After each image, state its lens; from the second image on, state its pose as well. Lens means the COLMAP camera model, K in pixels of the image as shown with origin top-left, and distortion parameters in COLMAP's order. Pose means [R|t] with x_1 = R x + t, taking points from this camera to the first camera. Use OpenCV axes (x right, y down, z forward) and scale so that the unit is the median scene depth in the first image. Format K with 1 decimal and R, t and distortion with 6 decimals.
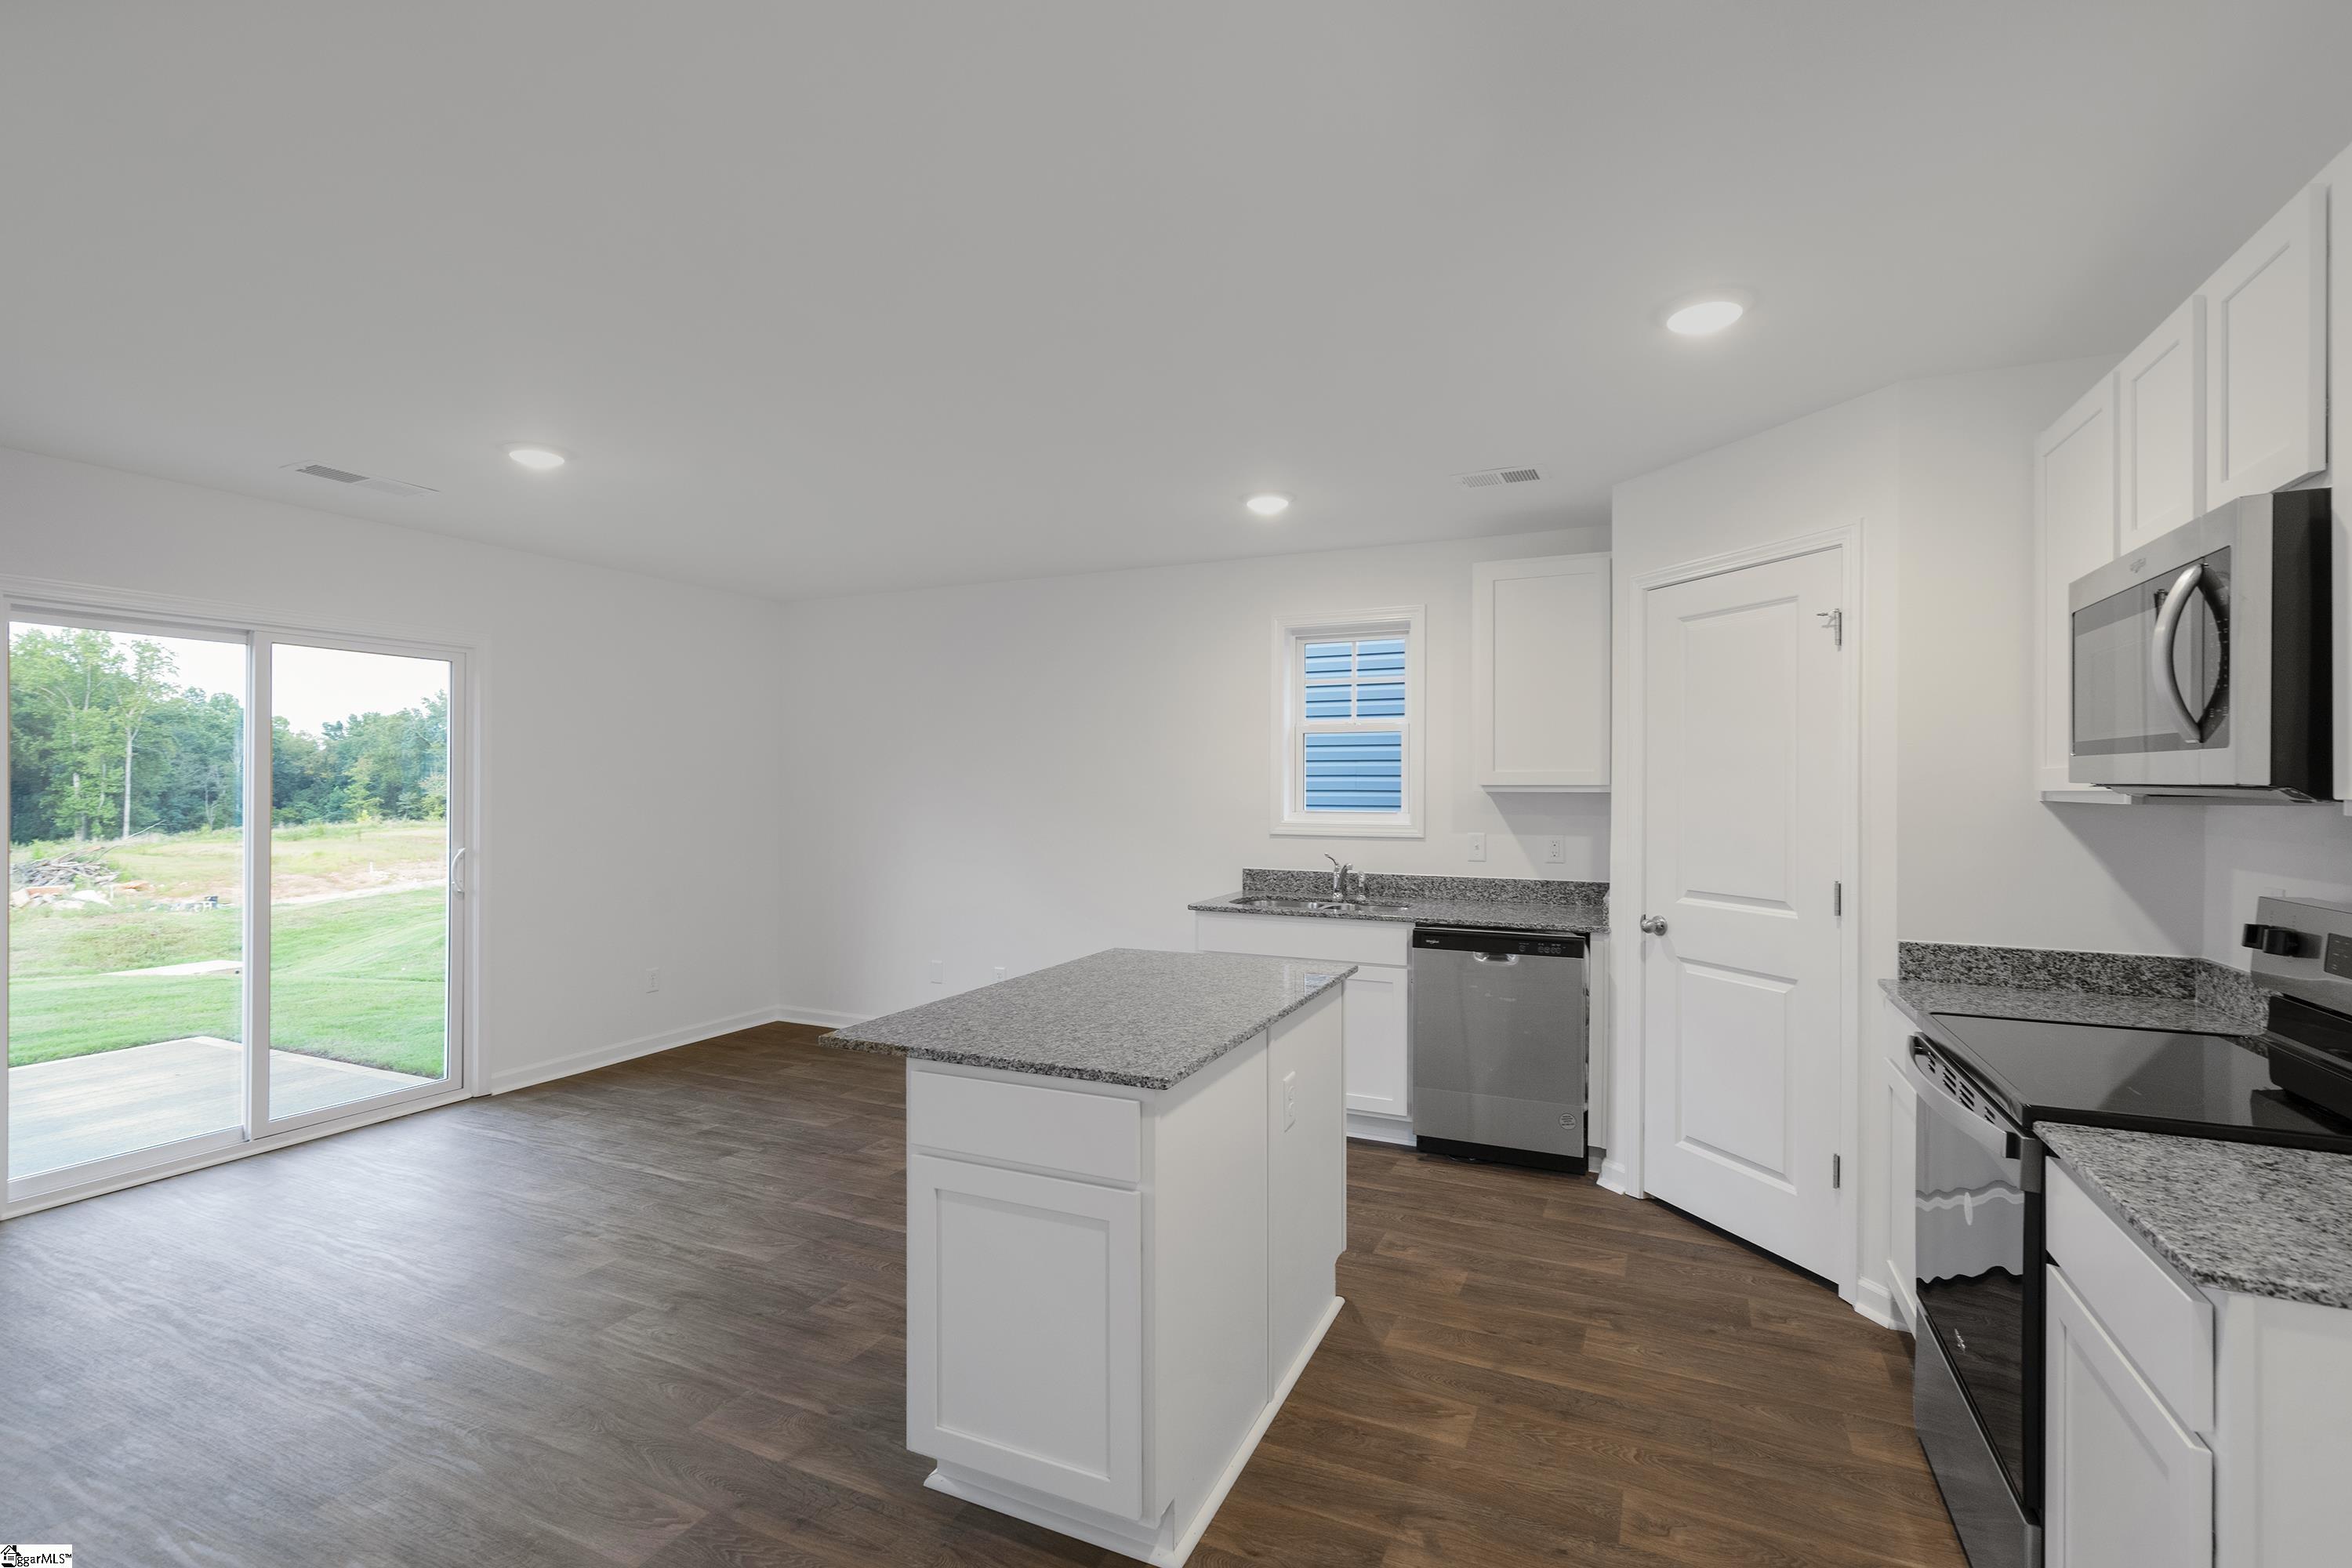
lens RADIAL K [[1057.7, 0, 1180.8], [0, 1057.7, 778.9], [0, 0, 1]] dist [-0.004189, 0.001919]
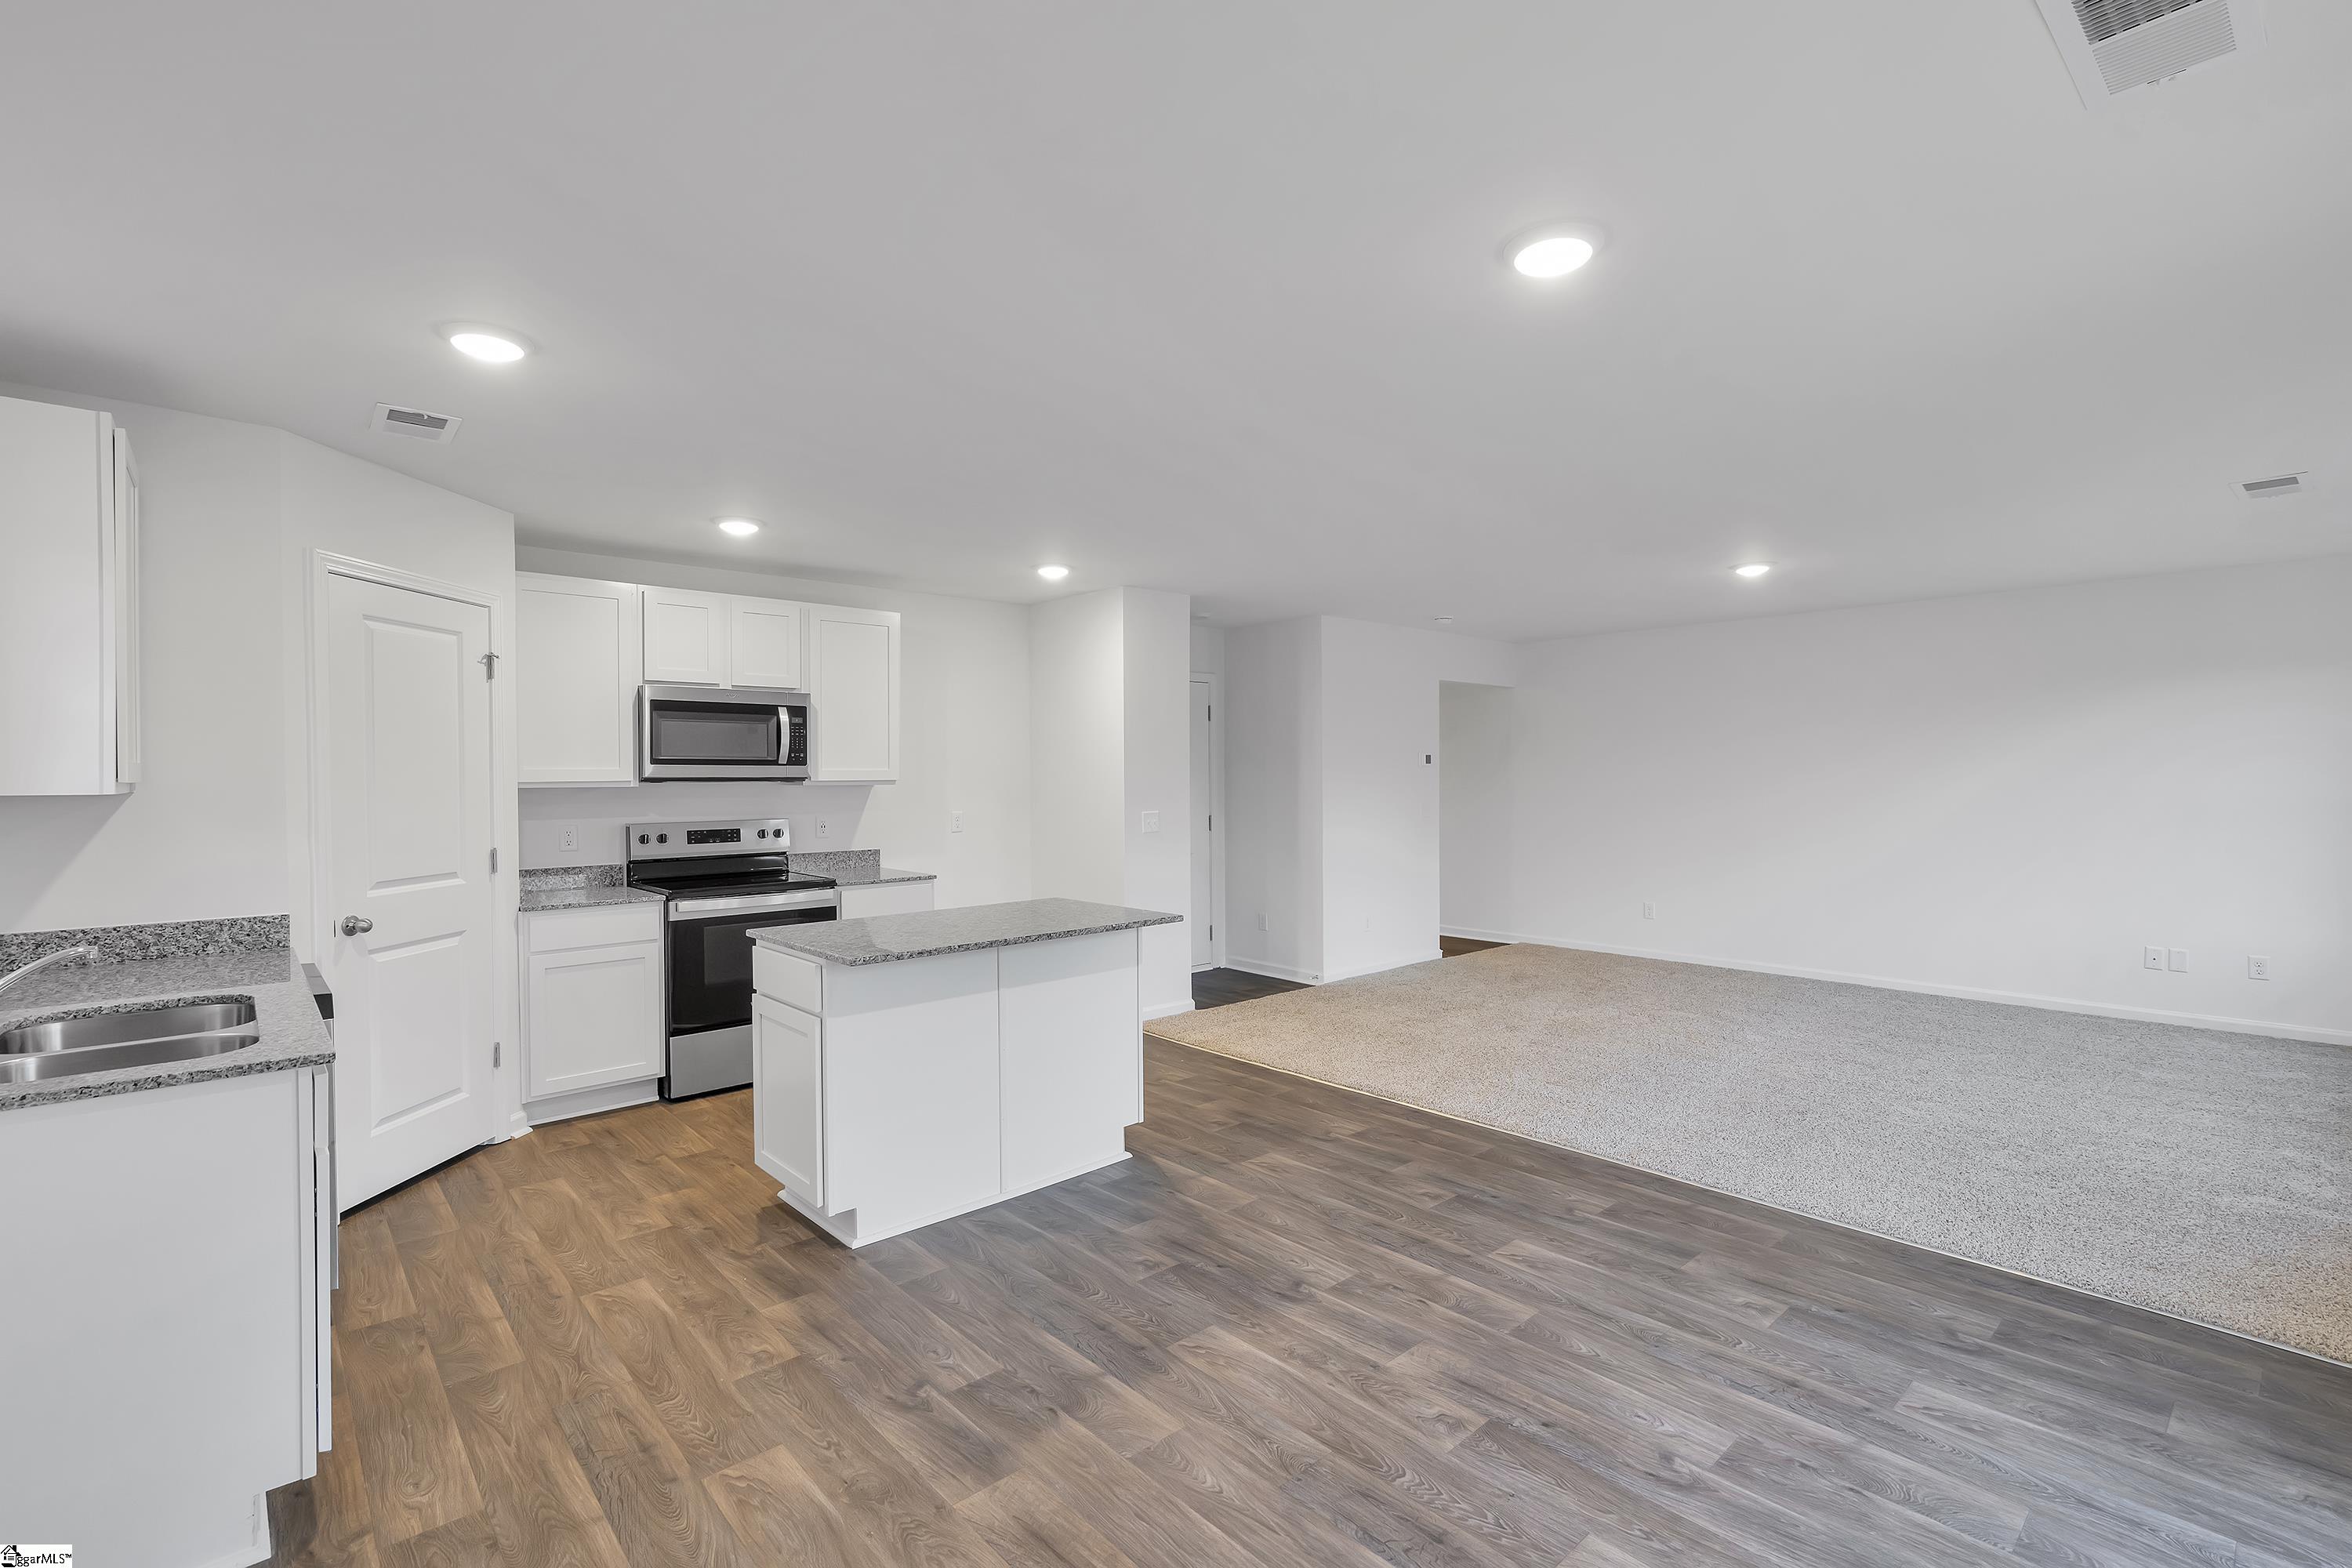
lens RADIAL K [[1057.7, 0, 1161.8], [0, 1057.7, 784.9], [0, 0, 1]] dist [-0.004189, 0.001919]
pose [[-0.915679, 0.000153, 0.401910, -0.502543], [0.003612, 0.999963, 0.007848, 0.004061], [-0.401894, 0.008638, -0.915645, 1.295019]]
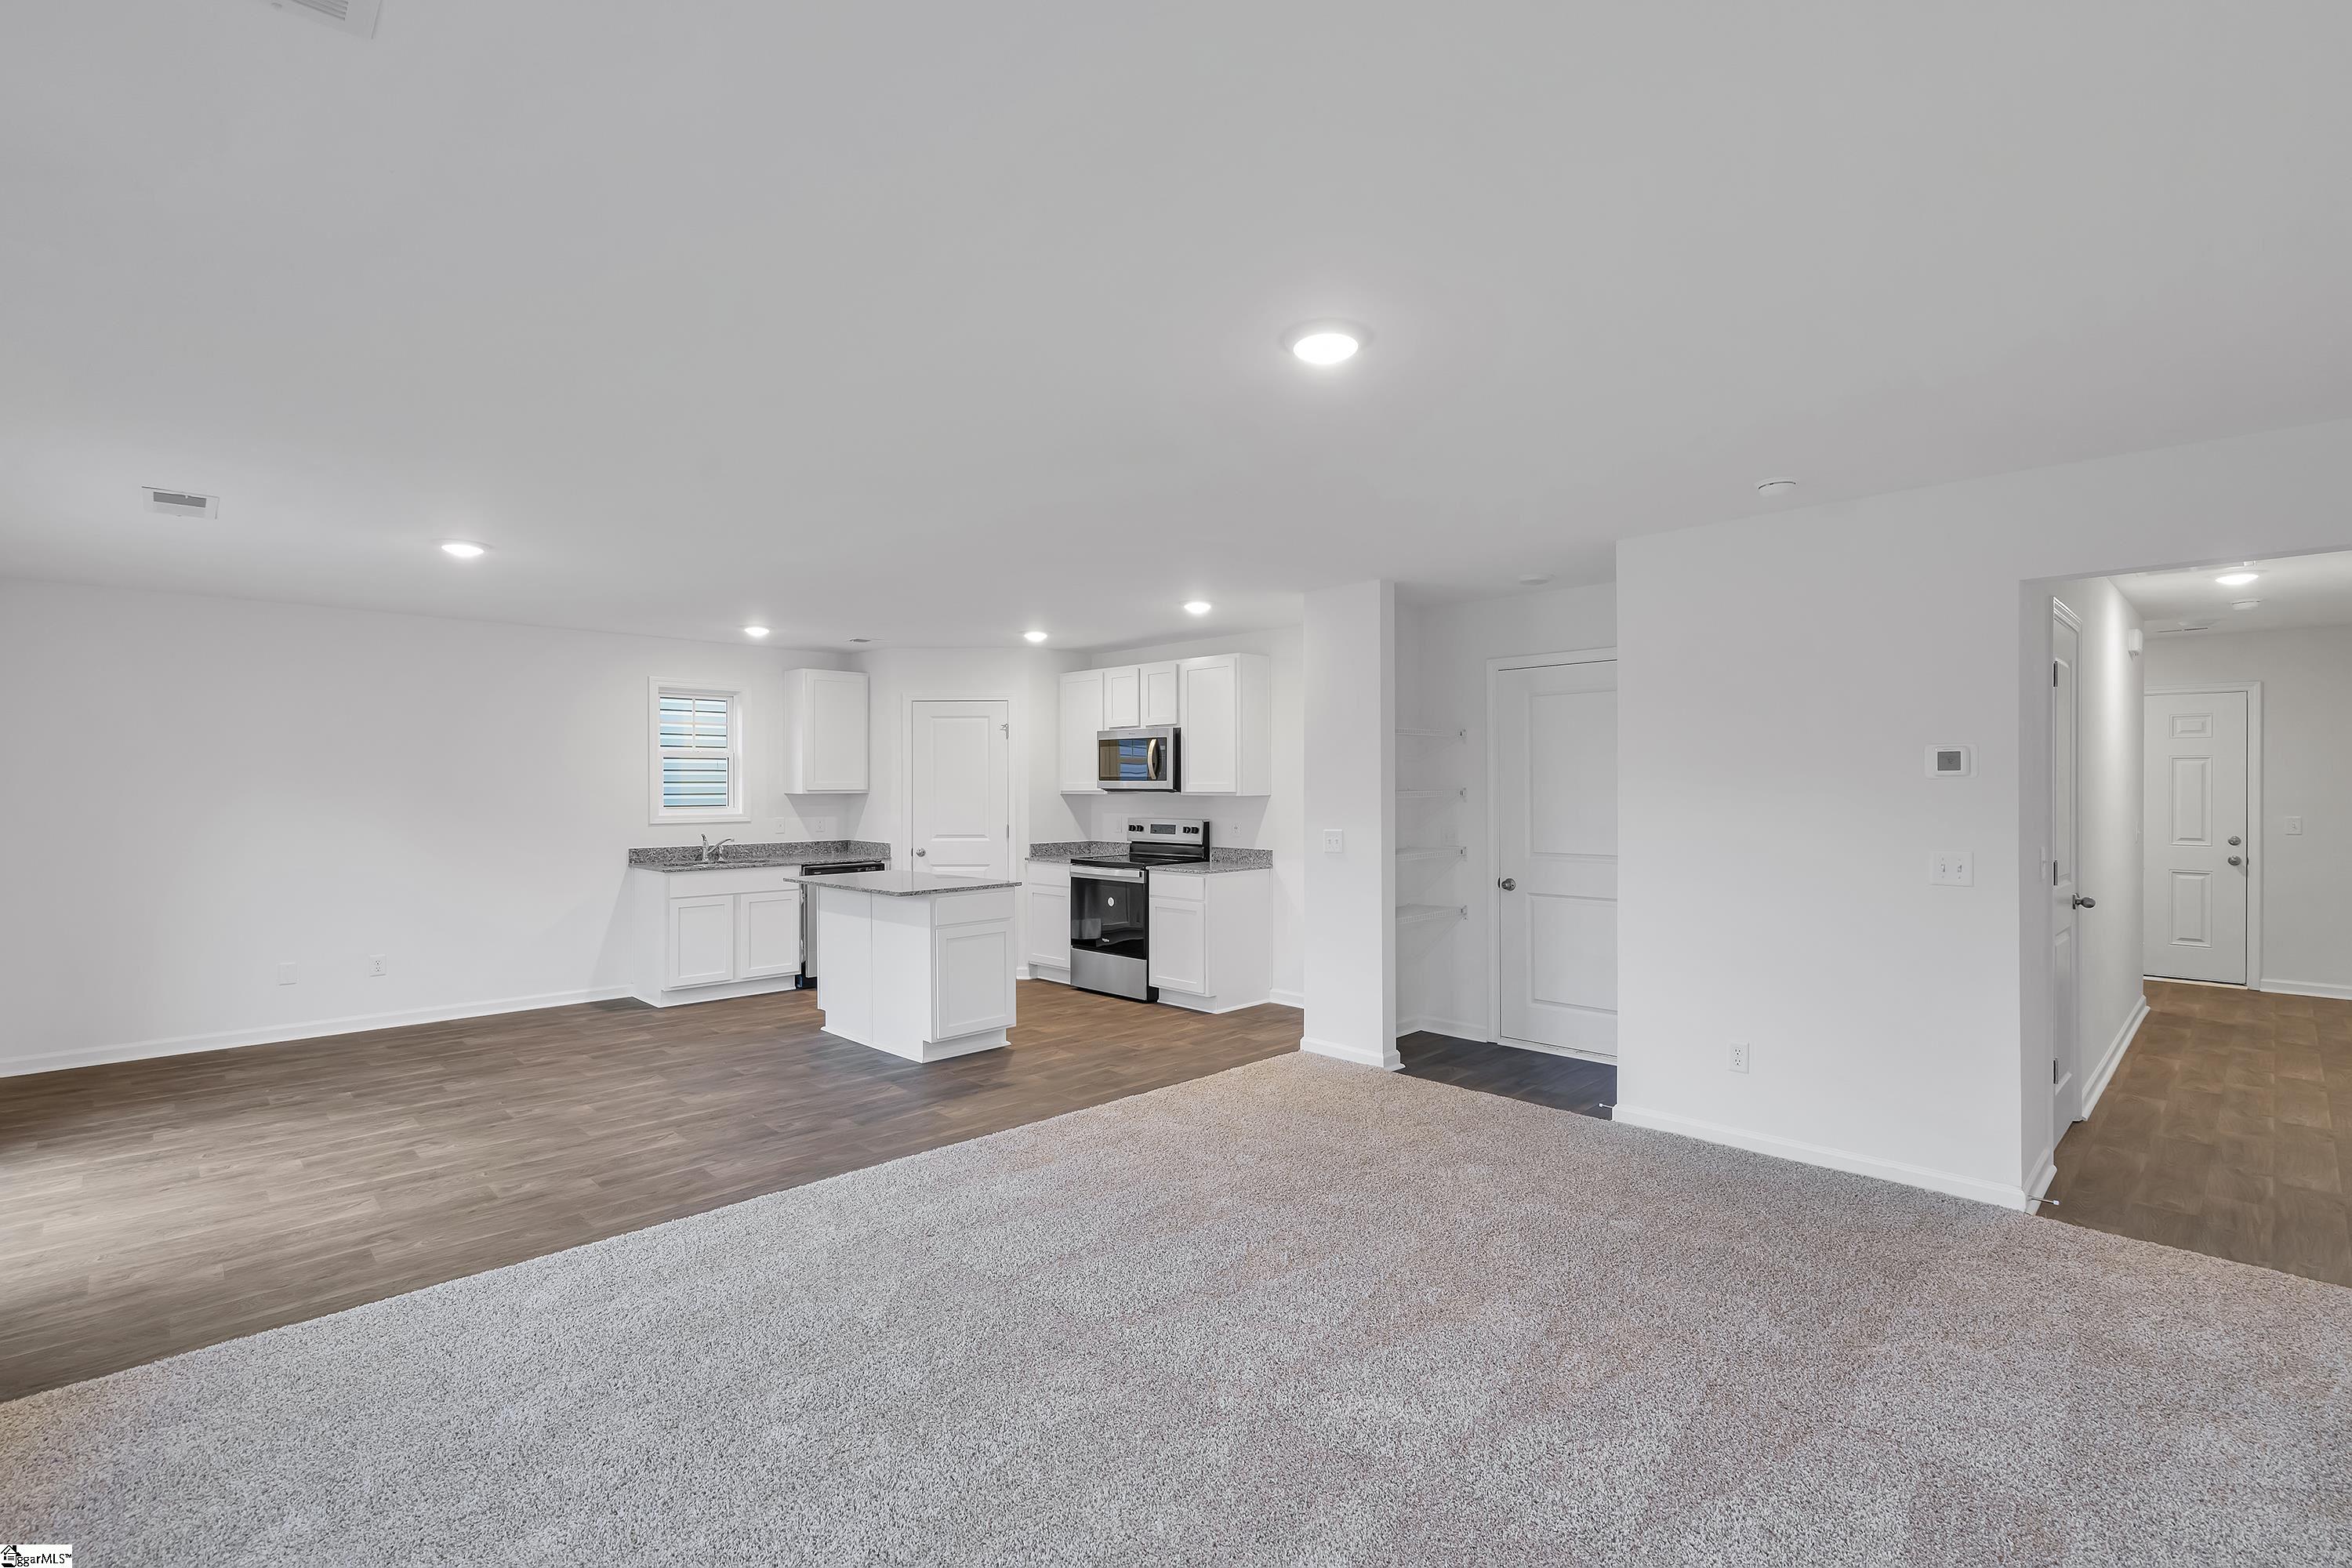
lens RADIAL K [[1057.7, 0, 1157.8], [0, 1057.7, 783.2], [0, 0, 1]] dist [-0.004189, 0.001919]
pose [[0.360454, 0.001541, 0.932776, -1.185108], [-0.000249, 0.999999, -0.001556, -0.003316], [-0.932777, 0.000329, 0.360454, -0.222224]]
